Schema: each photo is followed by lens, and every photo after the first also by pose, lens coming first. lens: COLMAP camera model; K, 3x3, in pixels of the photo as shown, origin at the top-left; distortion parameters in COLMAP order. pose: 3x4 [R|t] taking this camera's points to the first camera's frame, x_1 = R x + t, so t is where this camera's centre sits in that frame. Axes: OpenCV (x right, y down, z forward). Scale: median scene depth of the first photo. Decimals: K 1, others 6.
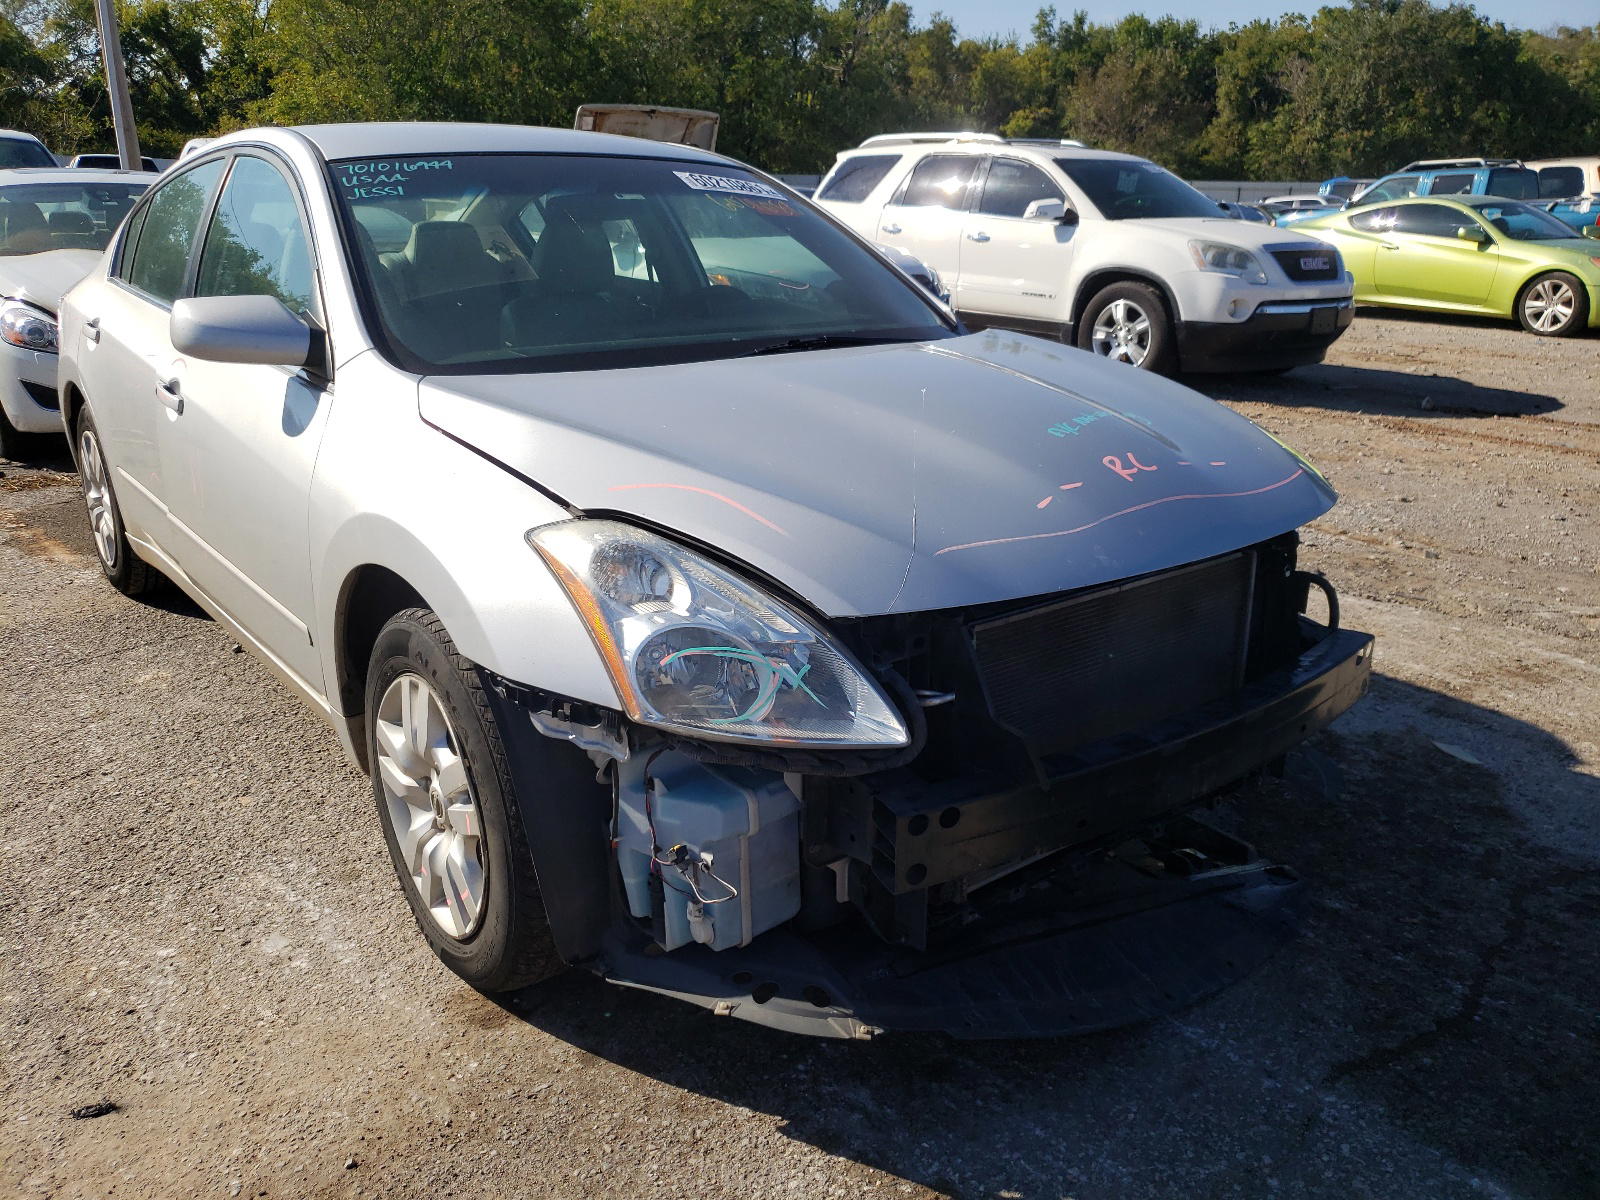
lens RADIAL K [[1203.1, 0, 800.0], [0, 1203.1, 600.0], [0, 0, 1]] dist [-0.004360, 0.030714]
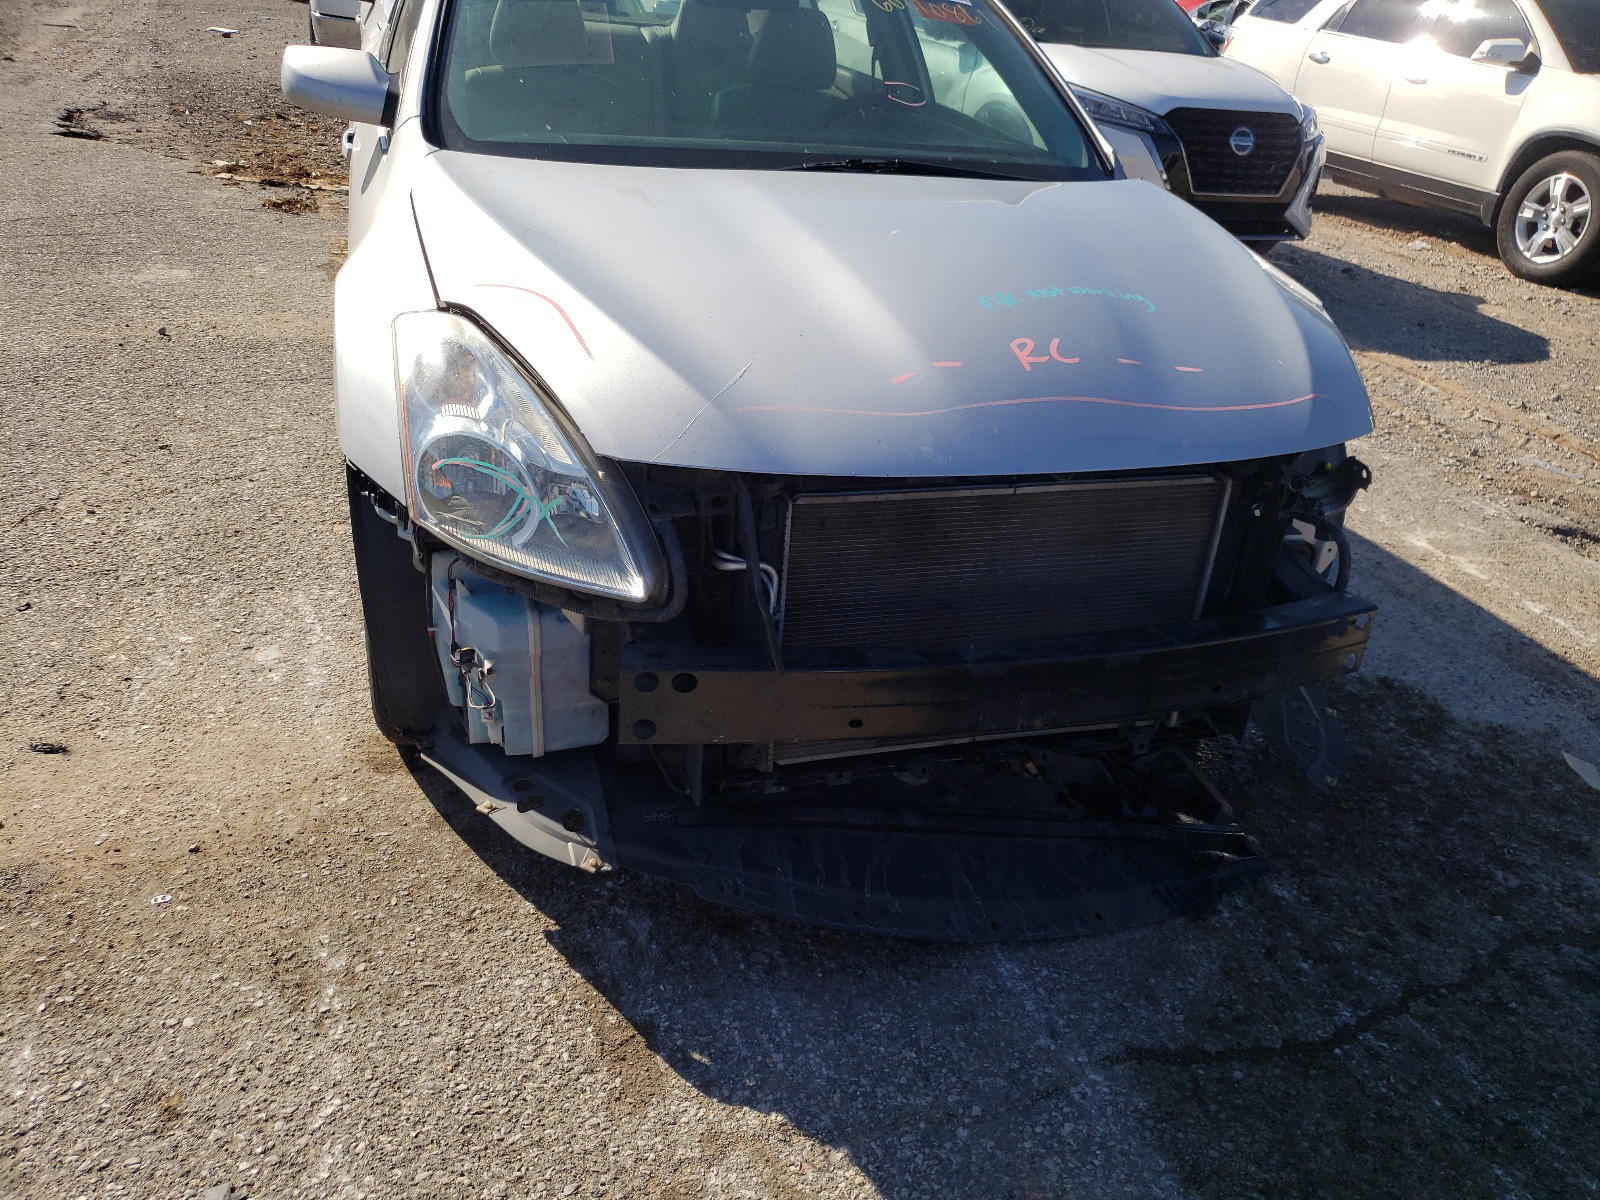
lens RADIAL K [[1201.0, 0, 800.0], [0, 1201.0, 600.0], [0, 0, 1]] dist [0.007069, 0.004842]
pose [[0.939934, 0.221939, -0.259361, 0.379298], [-0.181831, 0.968551, 0.169843, -0.054982], [0.288899, -0.112481, 0.950729, 0.097435]]
